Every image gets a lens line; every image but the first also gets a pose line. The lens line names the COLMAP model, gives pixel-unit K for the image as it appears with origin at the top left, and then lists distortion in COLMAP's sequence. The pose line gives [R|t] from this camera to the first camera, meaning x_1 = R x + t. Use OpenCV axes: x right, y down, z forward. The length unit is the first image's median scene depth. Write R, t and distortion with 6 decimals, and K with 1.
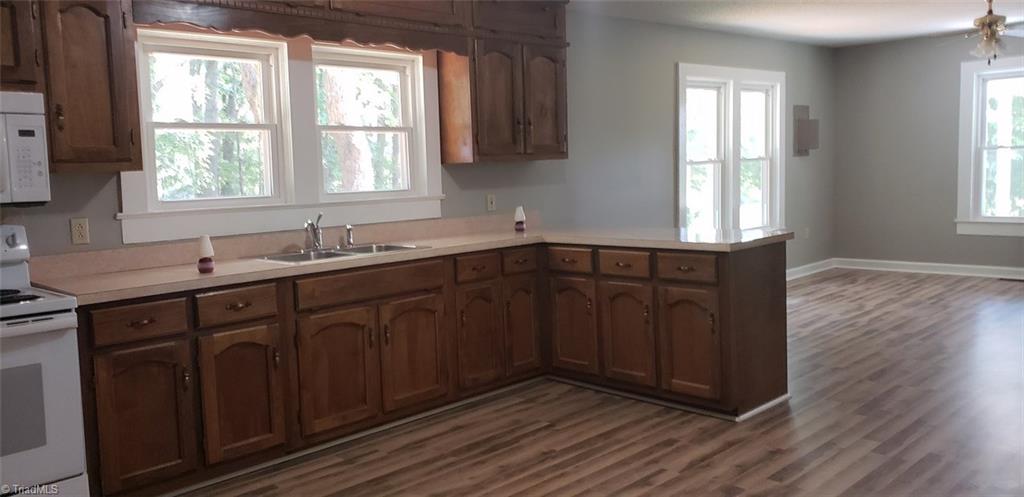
lens RADIAL K [[815.7, 0, 496.8], [0, 815.7, 227.5], [0, 0, 1]] dist [0.052235, -0.001007]
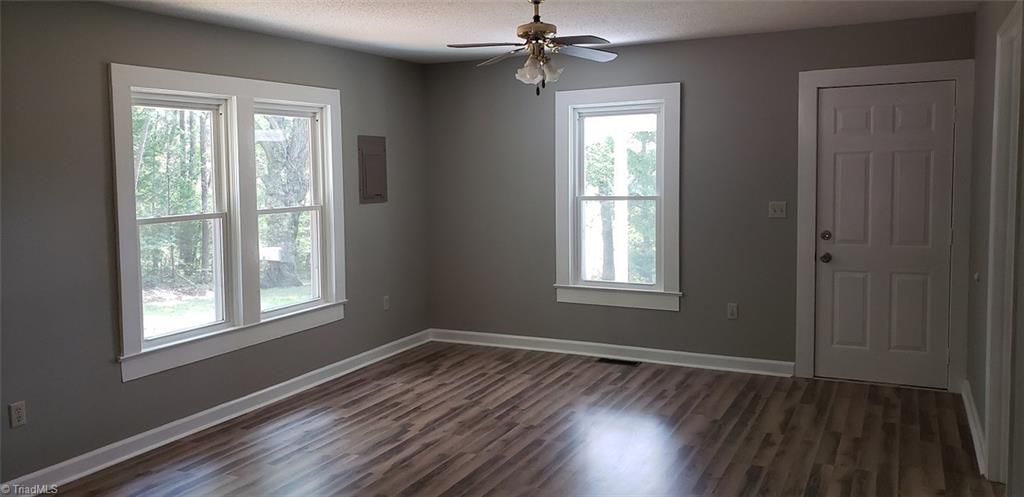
lens RADIAL K [[783.1, 0, 492.3], [0, 783.1, 220.0], [0, 0, 1]] dist [0.003460, -0.004697]
pose [[0.954796, 0.006533, 0.297189, 0.293092], [0.000141, 0.999748, -0.022431, -0.061817], [-0.297261, 0.021459, 0.954555, 0.316622]]
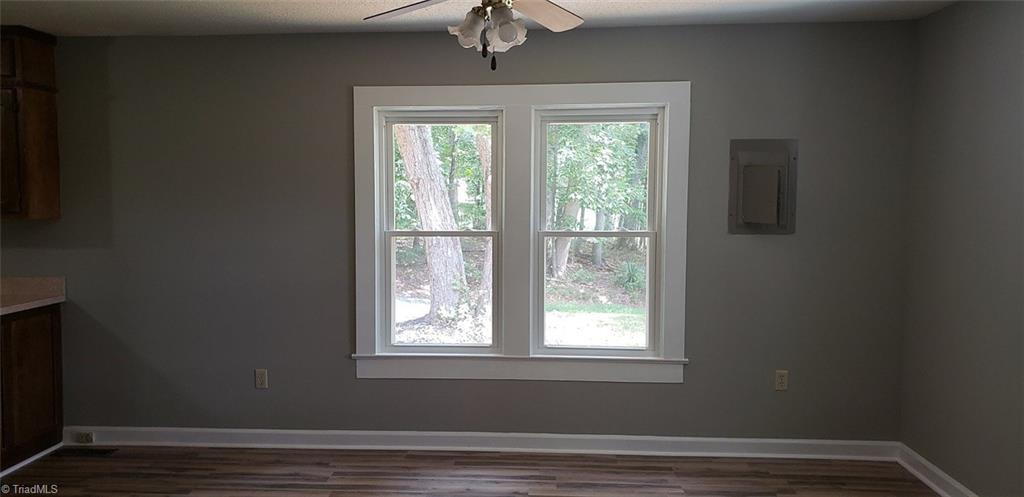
lens RADIAL K [[739.8, 0, 442.9], [0, 739.8, 246.1], [0, 0, 1]] dist [0.034639, -0.001629]
pose [[0.654104, 0.088443, -0.751216, 0.669772], [-0.086978, 0.995347, 0.041450, -0.090992], [0.751387, 0.038227, 0.658754, 0.588624]]
